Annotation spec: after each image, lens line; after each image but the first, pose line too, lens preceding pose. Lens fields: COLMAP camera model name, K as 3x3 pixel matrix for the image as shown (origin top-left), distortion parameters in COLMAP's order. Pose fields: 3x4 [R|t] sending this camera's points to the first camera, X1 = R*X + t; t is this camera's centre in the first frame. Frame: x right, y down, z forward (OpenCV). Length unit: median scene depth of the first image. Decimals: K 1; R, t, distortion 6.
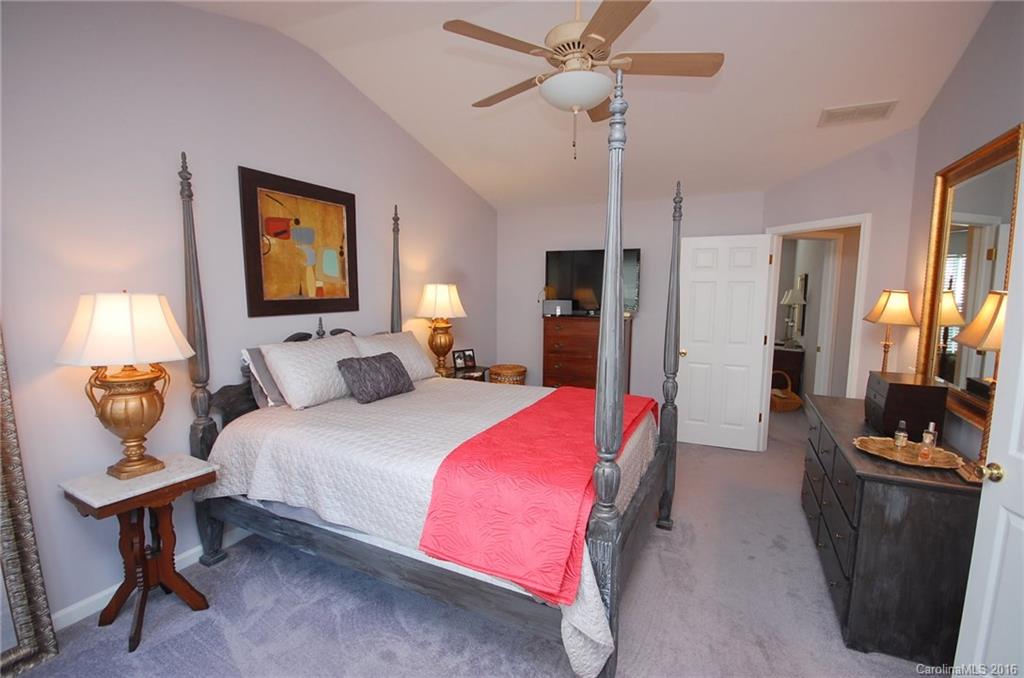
lens RADIAL K [[450.0, 0, 512.9], [0, 450.0, 340.3], [0, 0, 1]] dist [-0.003923, -0.004738]
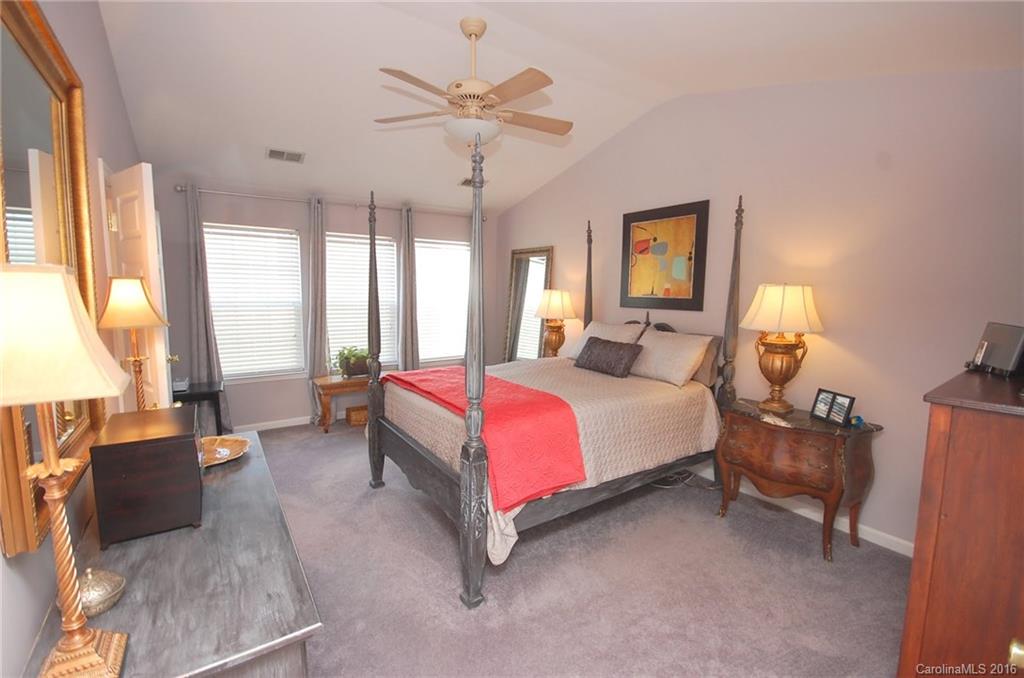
lens RADIAL K [[450.0, 0, 511.8], [0, 450.0, 338.1], [0, 0, 1]] dist [-0.003923, -0.004738]
pose [[-0.496547, 0.085204, -0.863818, 0.857914], [-0.113217, 0.980312, 0.161775, -0.136182], [0.860594, 0.178127, -0.477125, 1.246057]]
